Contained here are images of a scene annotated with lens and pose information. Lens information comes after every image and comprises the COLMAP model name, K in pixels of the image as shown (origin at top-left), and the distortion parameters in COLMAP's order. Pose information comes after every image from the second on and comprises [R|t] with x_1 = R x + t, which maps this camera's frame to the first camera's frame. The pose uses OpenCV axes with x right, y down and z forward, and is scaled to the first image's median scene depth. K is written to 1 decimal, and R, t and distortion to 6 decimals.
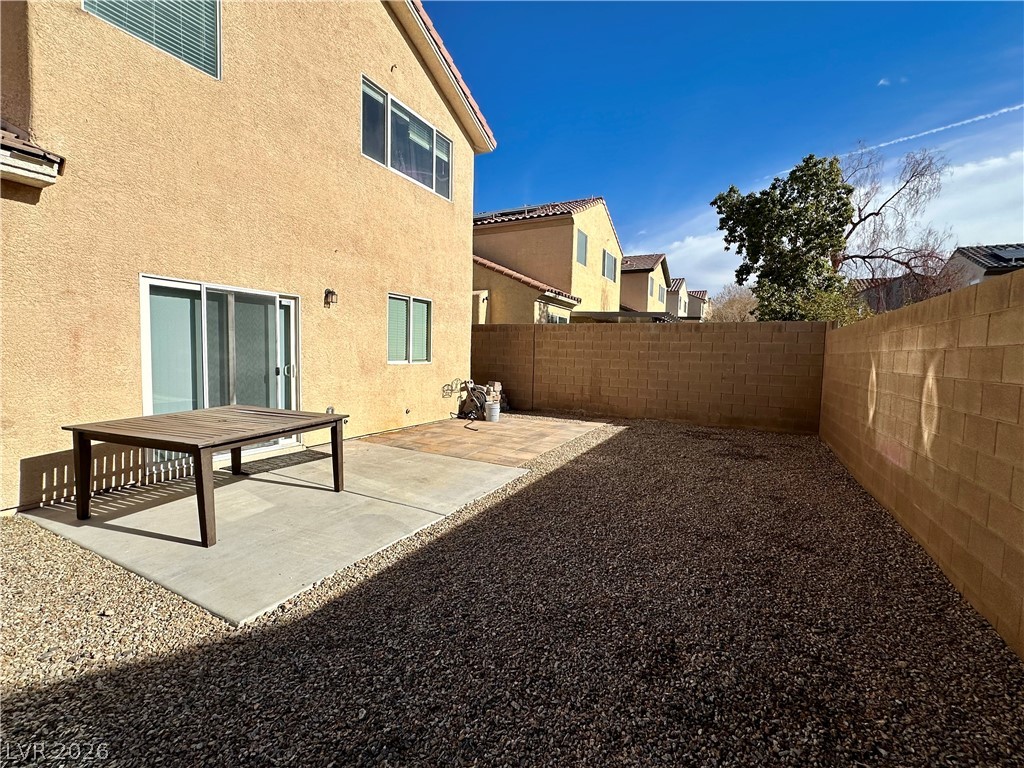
lens RADIAL K [[452.6, 0, 511.3], [0, 452.6, 382.5], [0, 0, 1]] dist [0.001951, -0.000178]
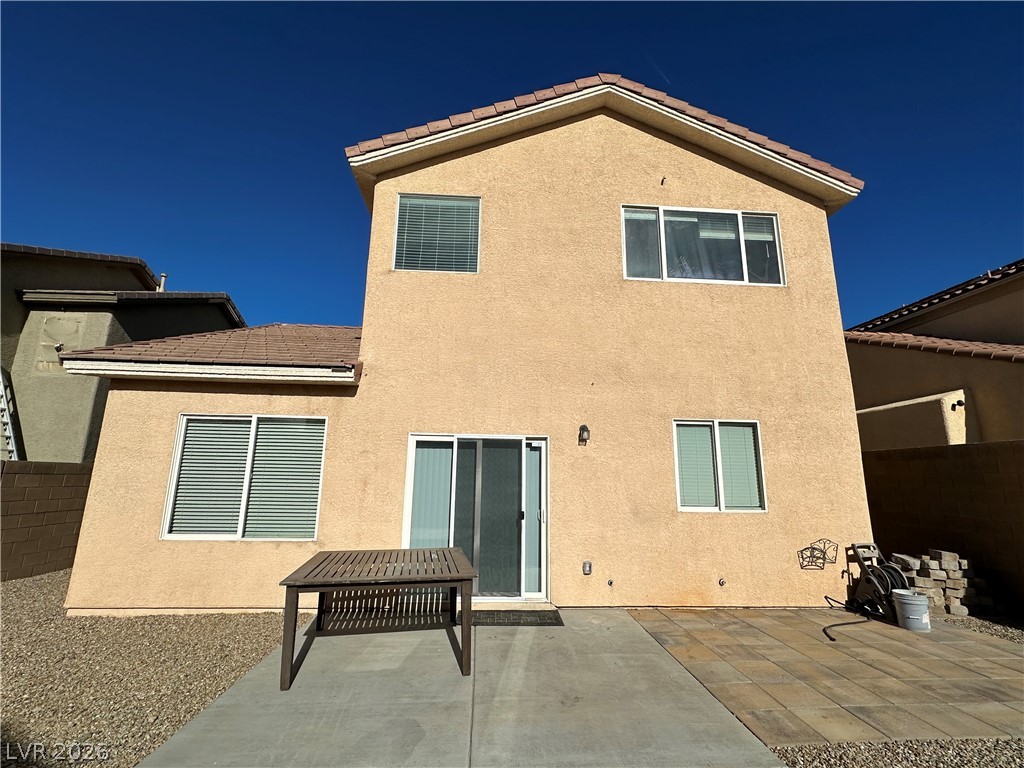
lens RADIAL K [[452.6, 0, 513.0], [0, 452.6, 385.4], [0, 0, 1]] dist [0.001951, -0.000178]
pose [[0.520872, -0.189936, -0.832236, 0.277874], [-0.059550, 0.964472, -0.257385, -0.035006], [0.851555, 0.183624, 0.491056, 0.371693]]
